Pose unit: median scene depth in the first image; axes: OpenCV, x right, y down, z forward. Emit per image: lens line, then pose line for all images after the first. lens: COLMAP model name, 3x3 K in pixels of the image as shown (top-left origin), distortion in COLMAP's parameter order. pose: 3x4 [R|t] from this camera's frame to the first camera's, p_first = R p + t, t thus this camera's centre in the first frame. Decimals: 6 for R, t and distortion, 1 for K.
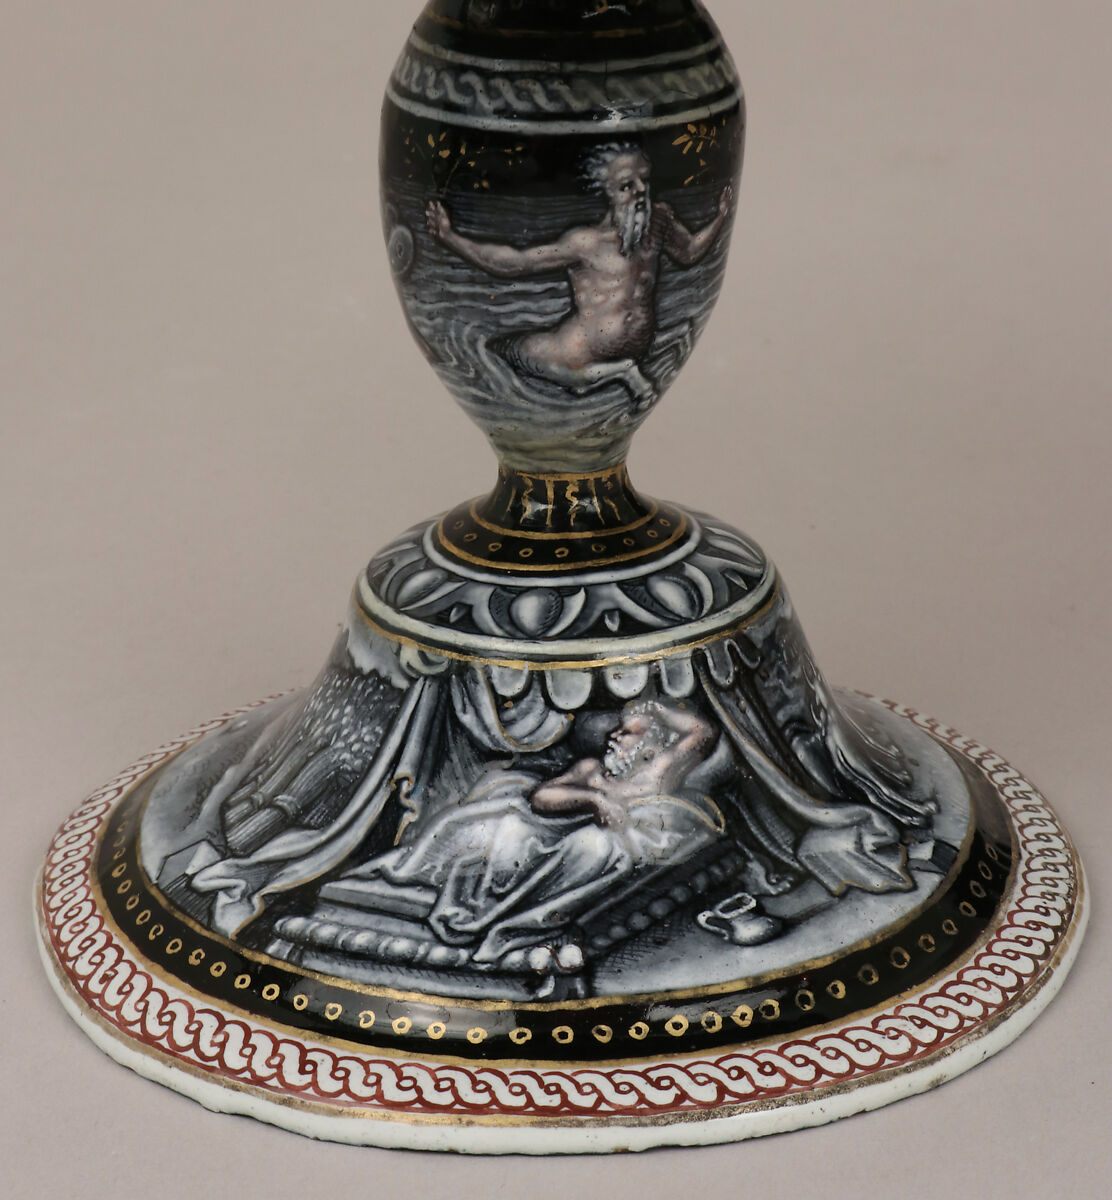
lens RADIAL K [[3082.4, 0, 544.8], [0, 3082.4, 423.2], [0, 0, 1]] dist [-0.025727, 0.071891]
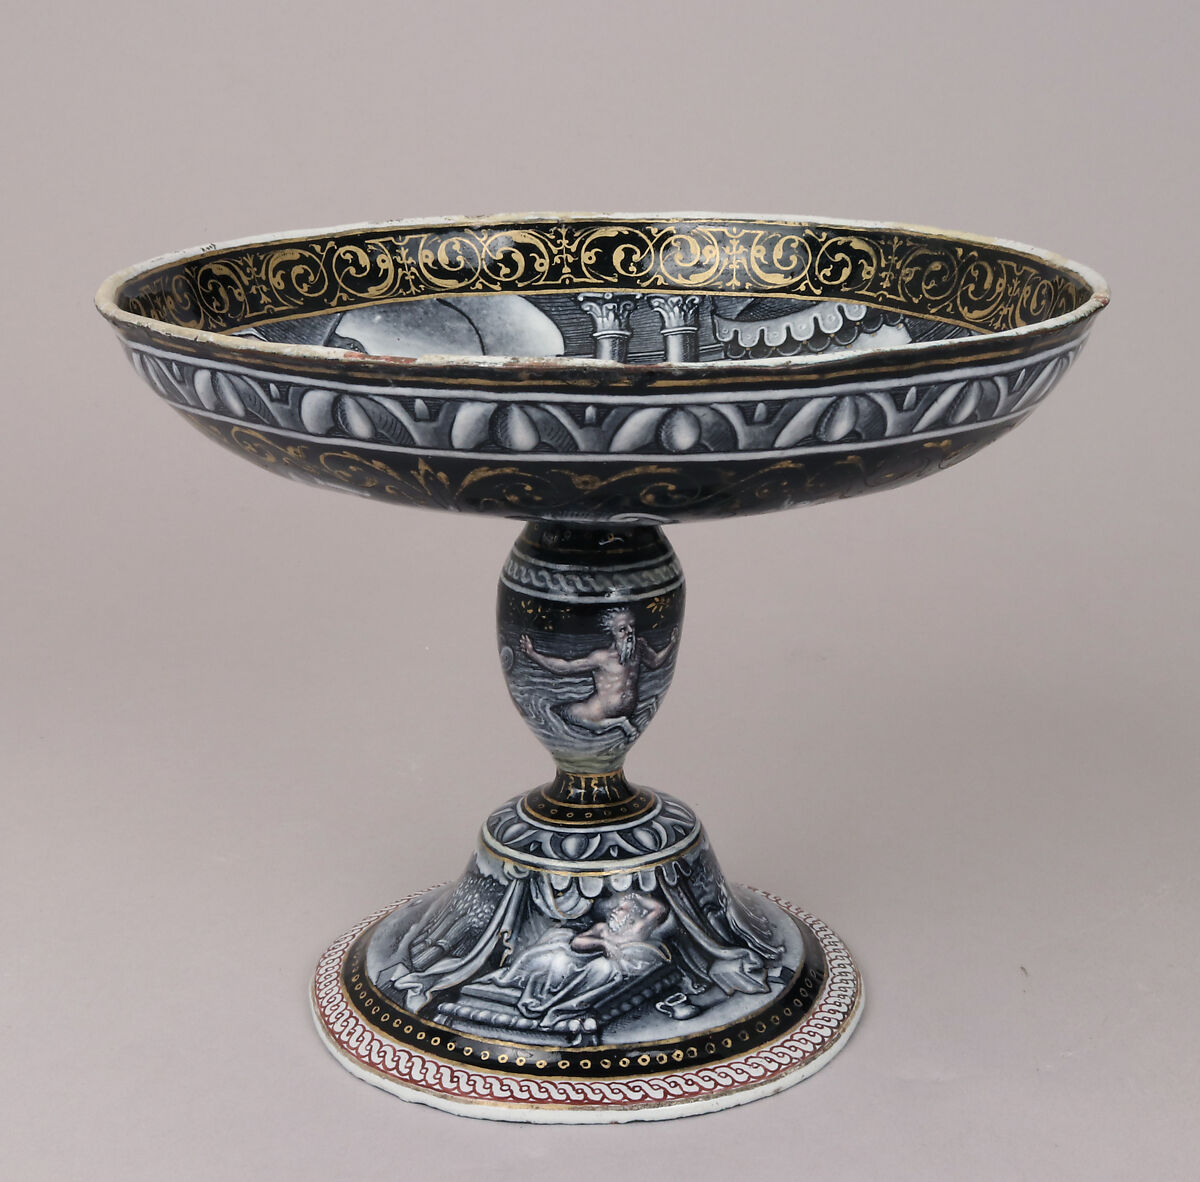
lens RADIAL K [[2053.7, 0, 600.0], [0, 2053.7, 591.0], [0, 0, 1]] dist [-0.105619, -0.035024]
pose [[0.999946, 0.010357, 0.000973, 0.010301], [-0.010297, 0.998727, -0.049370, -0.035755], [-0.001483, 0.049357, 0.998780, -0.295289]]
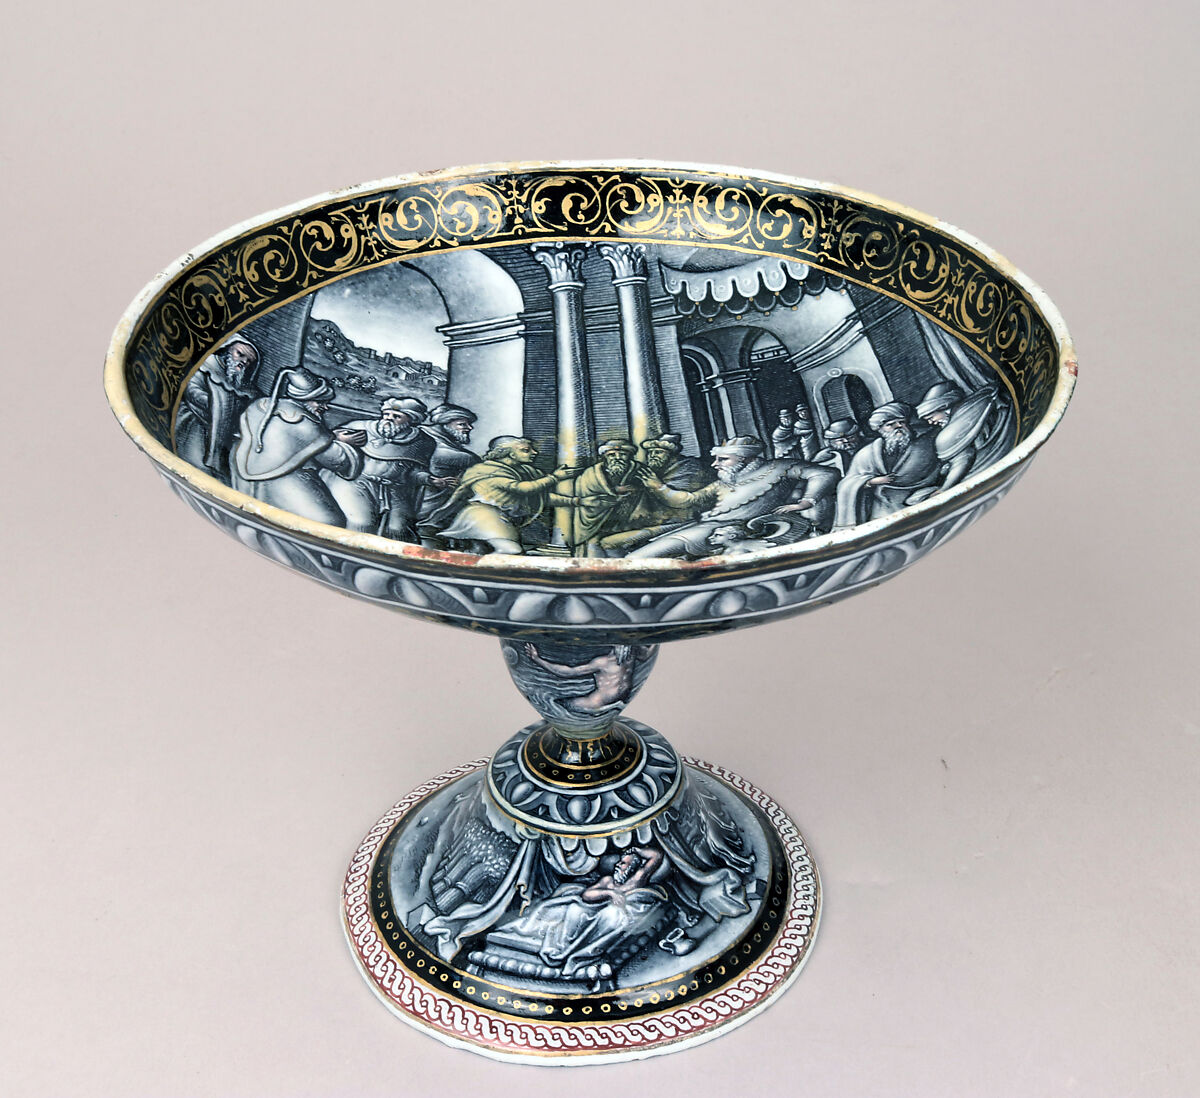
lens RADIAL K [[1745.3, 0, 622.4], [0, 1745.3, 548.6], [0, 0, 1]] dist [-0.103598, -0.028001]
pose [[0.991931, -0.053078, 0.115137, -0.105993], [0.028838, 0.978800, 0.202779, -0.373898], [-0.123459, -0.197822, 0.972432, -0.167076]]
